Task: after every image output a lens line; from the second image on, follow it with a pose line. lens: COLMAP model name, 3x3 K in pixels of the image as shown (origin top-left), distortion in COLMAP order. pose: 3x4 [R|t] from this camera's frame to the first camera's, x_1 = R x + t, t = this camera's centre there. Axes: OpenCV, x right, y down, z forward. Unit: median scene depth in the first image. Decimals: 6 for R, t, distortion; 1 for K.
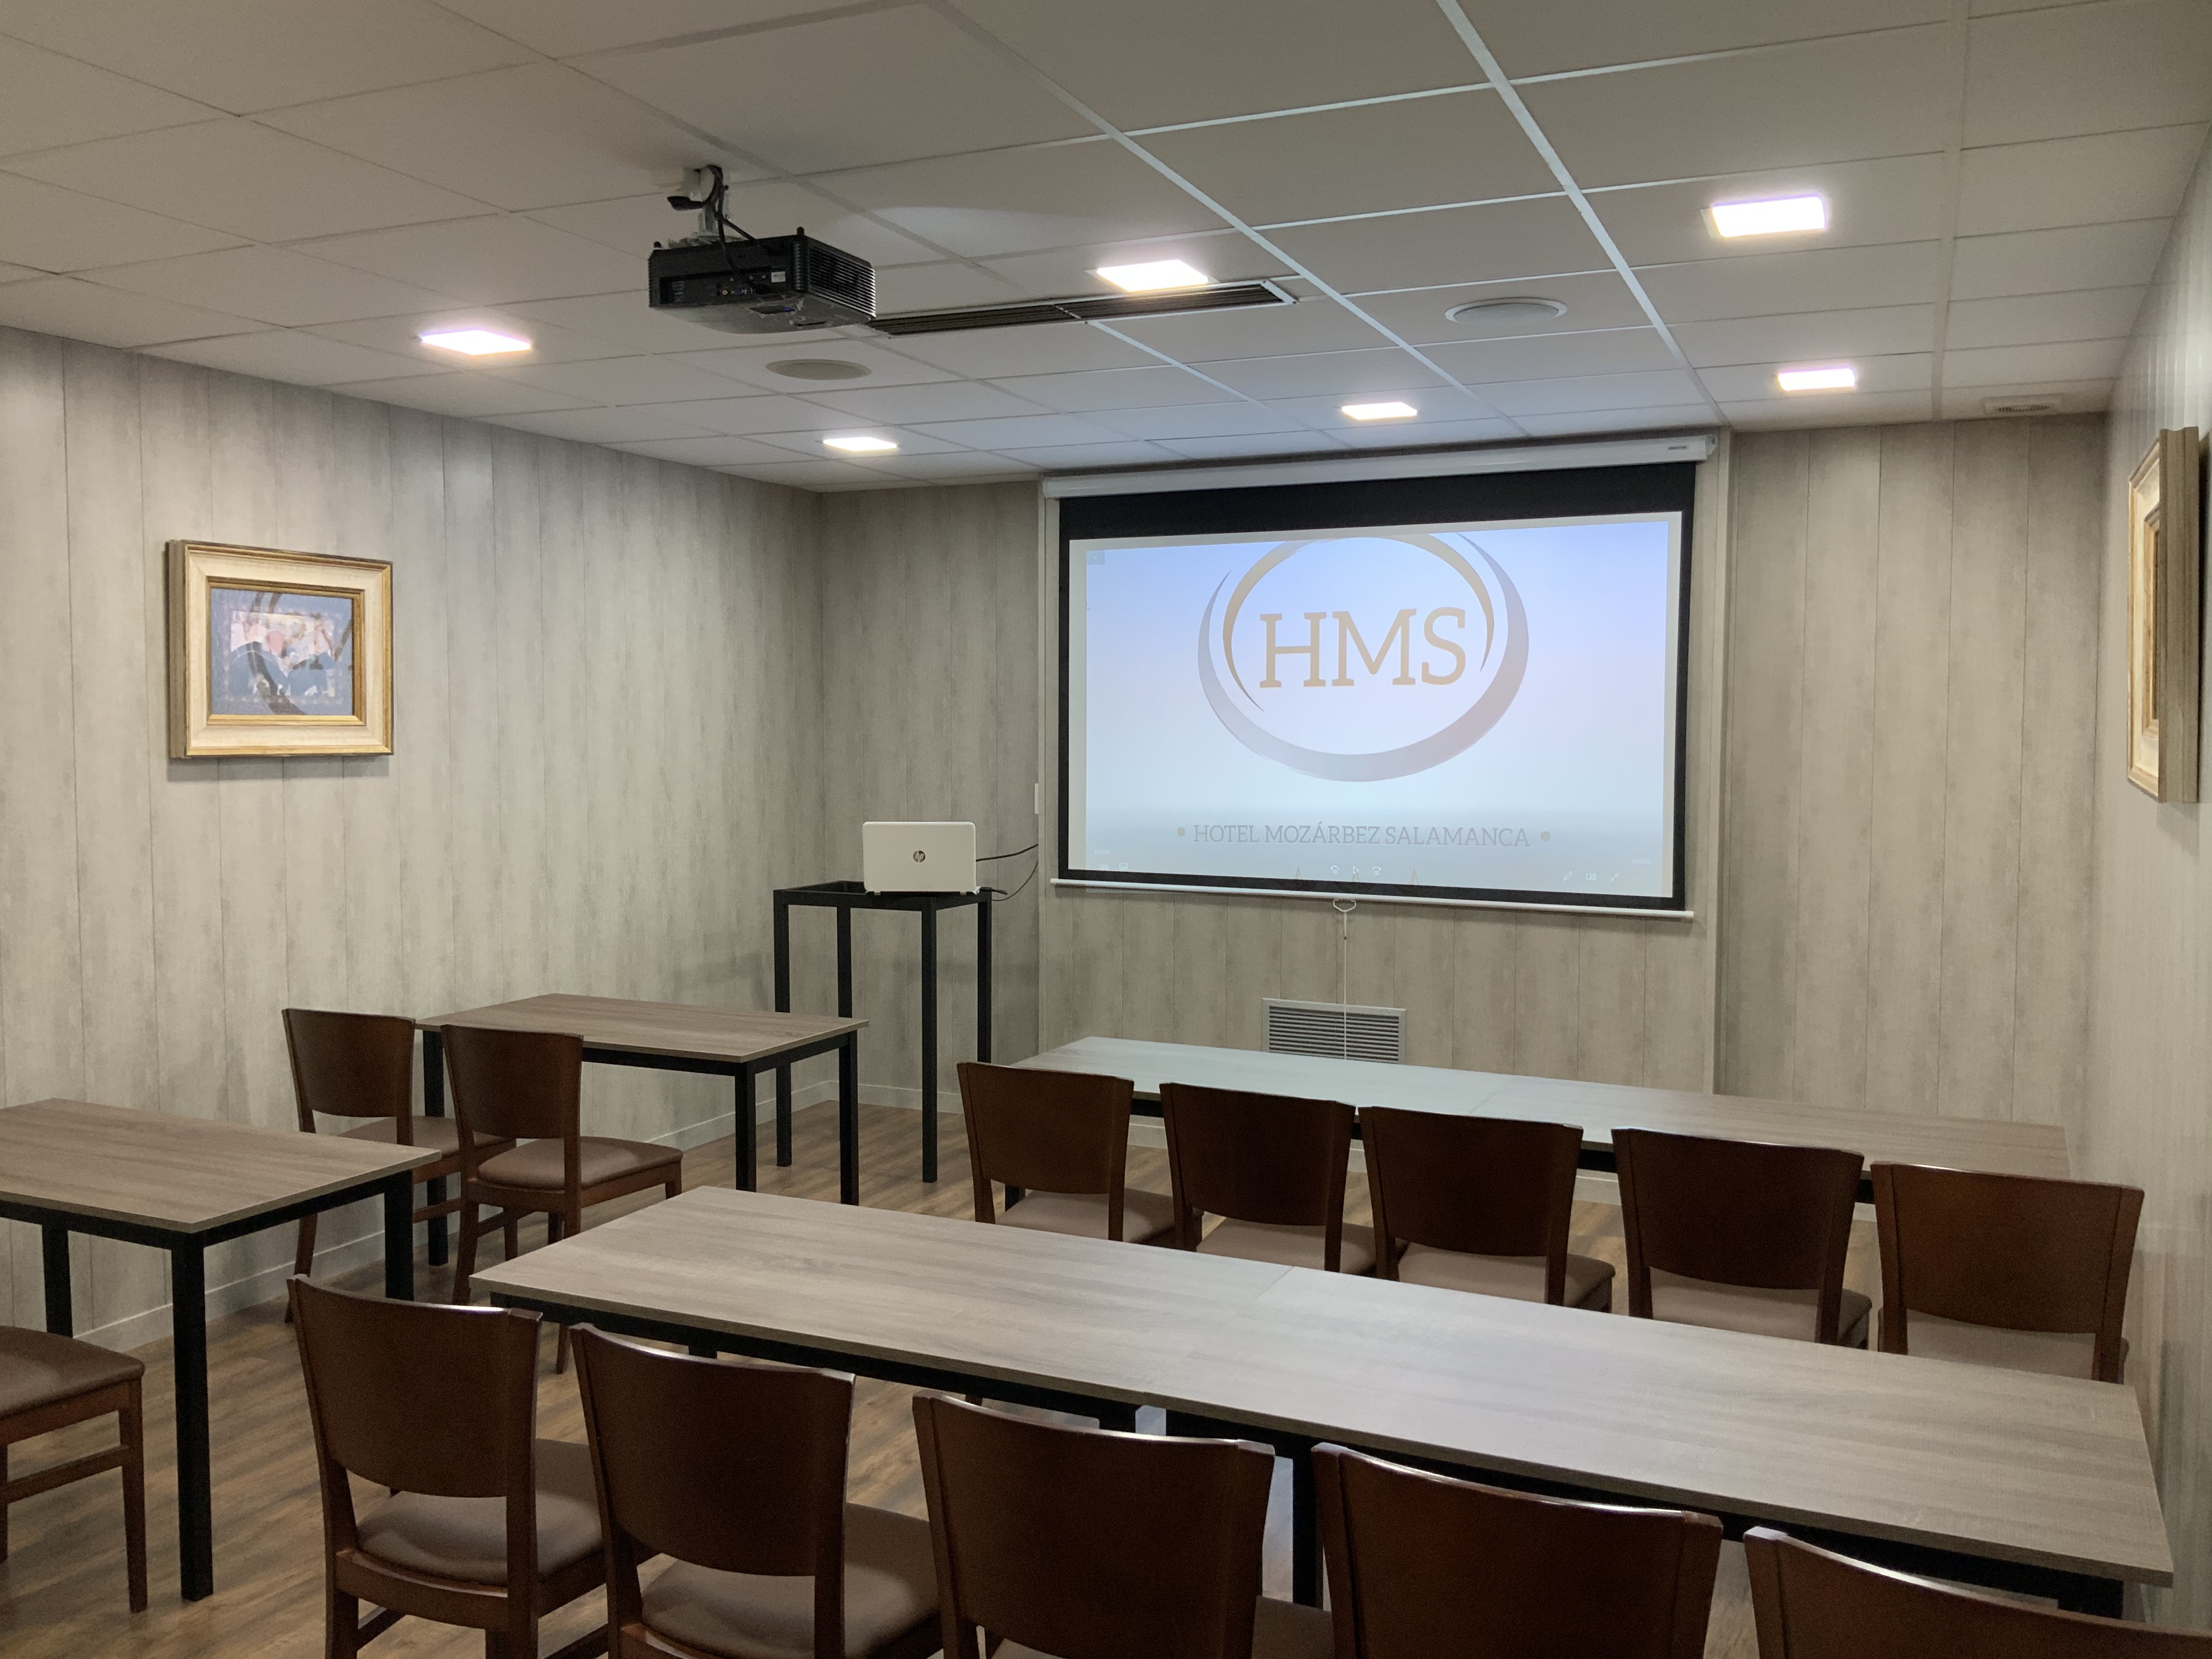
lens RADIAL K [[1834.5, 0, 1098.4], [0, 1834.5, 821.7], [0, 0, 1]] dist [0.124967, -0.275173]
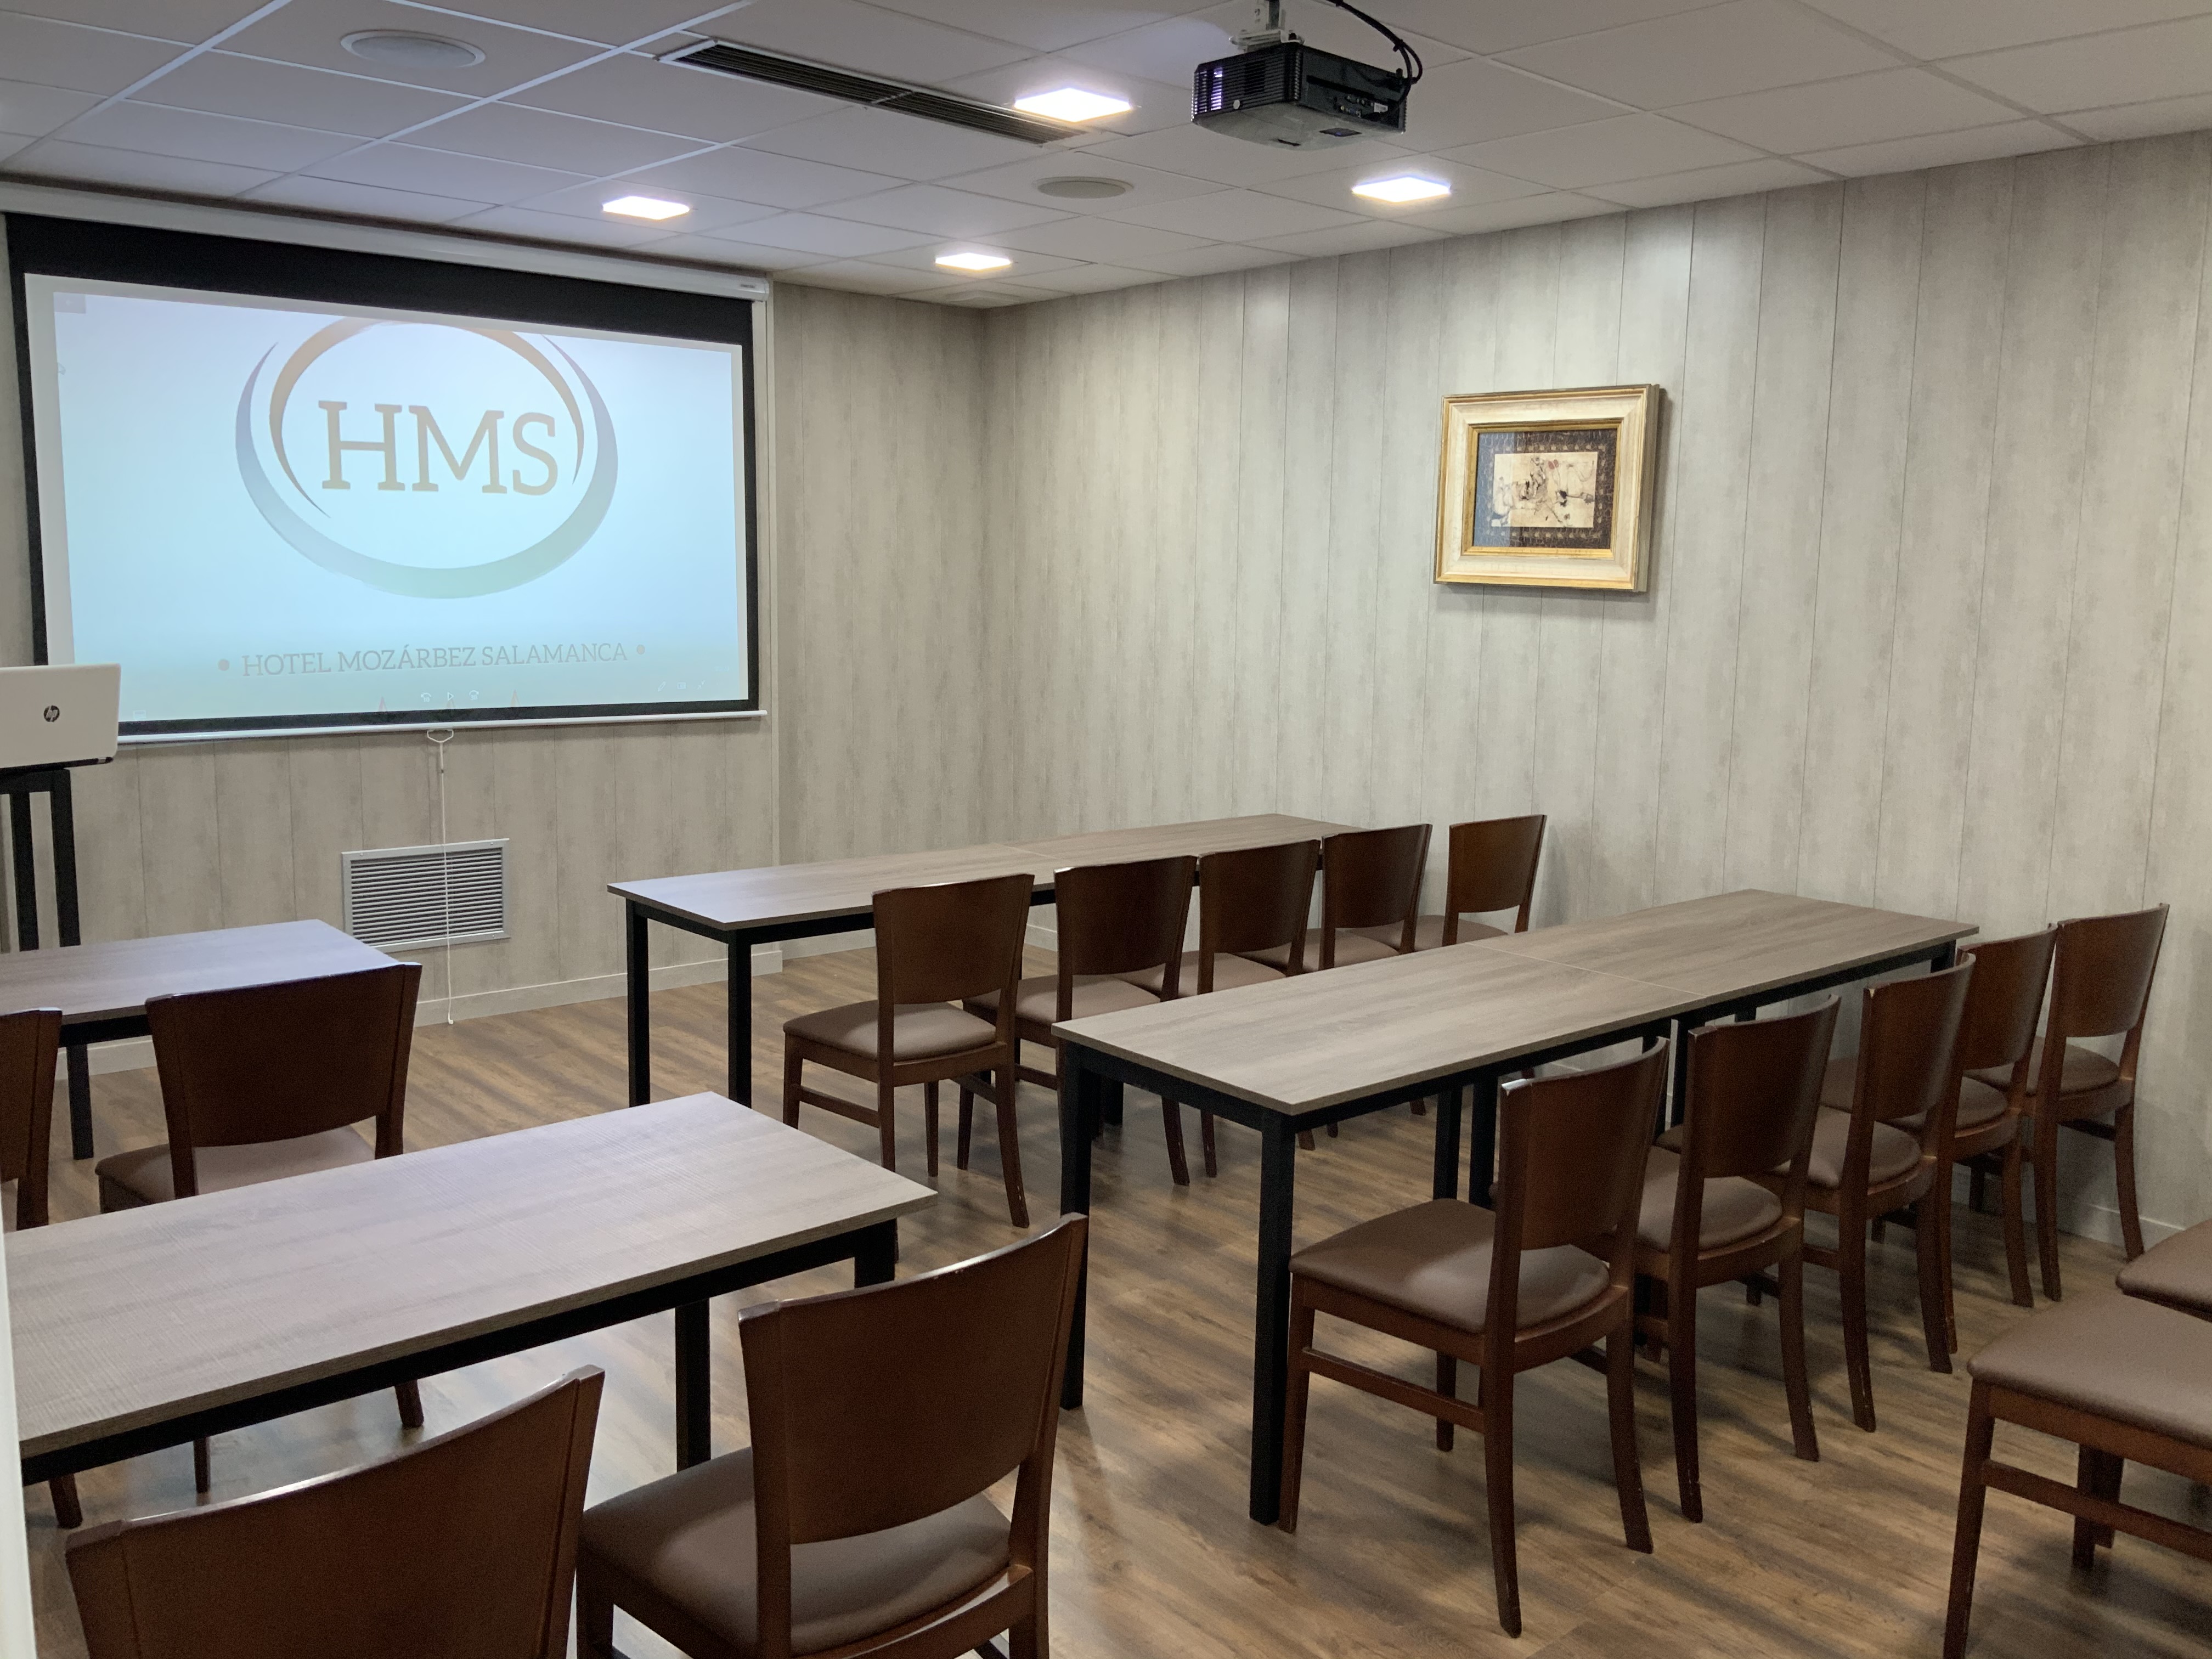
lens RADIAL K [[1834.5, 0, 1098.4], [0, 1834.5, 821.7], [0, 0, 1]] dist [0.124967, -0.275173]
pose [[0.396526, -0.124593, 0.909529, -0.605006], [0.038841, 0.992137, 0.118975, -0.009354], [-0.917201, -0.011850, 0.398247, 0.350640]]
